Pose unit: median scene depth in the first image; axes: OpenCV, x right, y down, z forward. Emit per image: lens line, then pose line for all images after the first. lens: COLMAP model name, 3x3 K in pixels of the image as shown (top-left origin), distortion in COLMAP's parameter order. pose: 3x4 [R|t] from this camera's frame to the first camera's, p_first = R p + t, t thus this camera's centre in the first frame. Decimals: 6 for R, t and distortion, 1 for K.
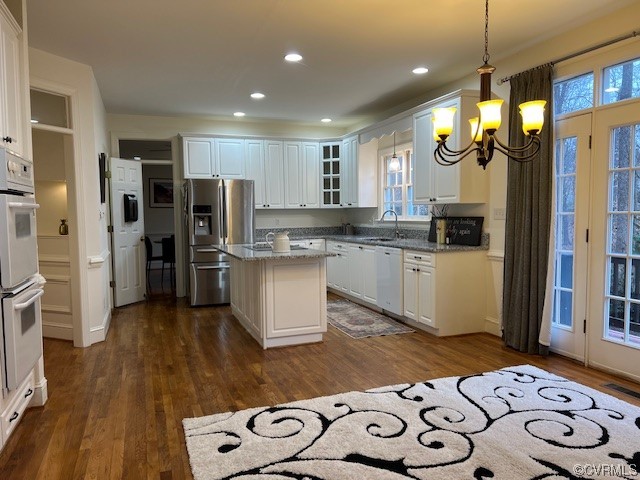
lens RADIAL K [[477.3, 0, 323.0], [0, 477.3, 249.7], [0, 0, 1]] dist [0.056567, -0.061443]
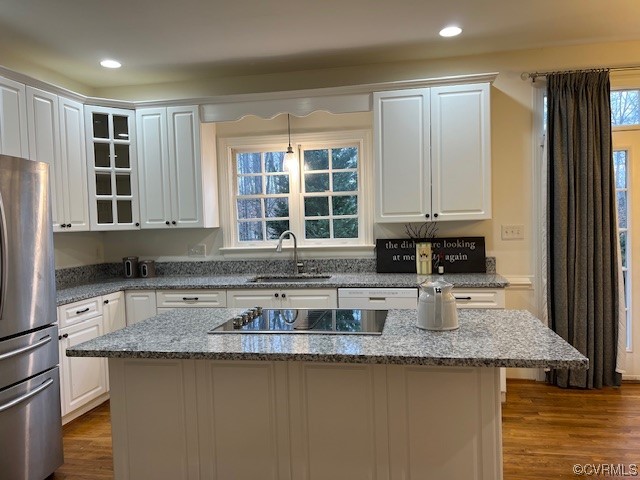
lens RADIAL K [[477.3, 0, 321.4], [0, 477.3, 242.9], [0, 0, 1]] dist [0.056567, -0.061443]
pose [[0.516137, -0.037170, 0.855699, -0.393303], [0.086389, 0.996222, -0.008833, -0.058941], [-0.852138, 0.078482, 0.517398, 0.637305]]
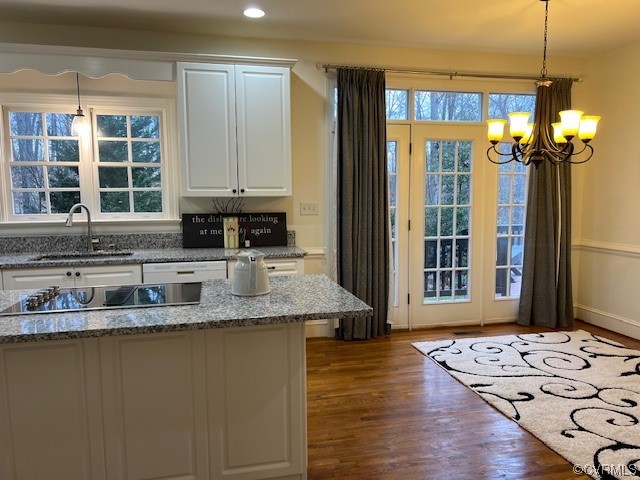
lens RADIAL K [[477.3, 0, 324.5], [0, 477.3, 245.6], [0, 0, 1]] dist [0.056567, -0.061443]
pose [[0.120990, -0.091038, 0.988470, -0.415441], [0.080759, 0.993387, 0.081606, -0.057538], [-0.989363, 0.069954, 0.127542, 0.641944]]
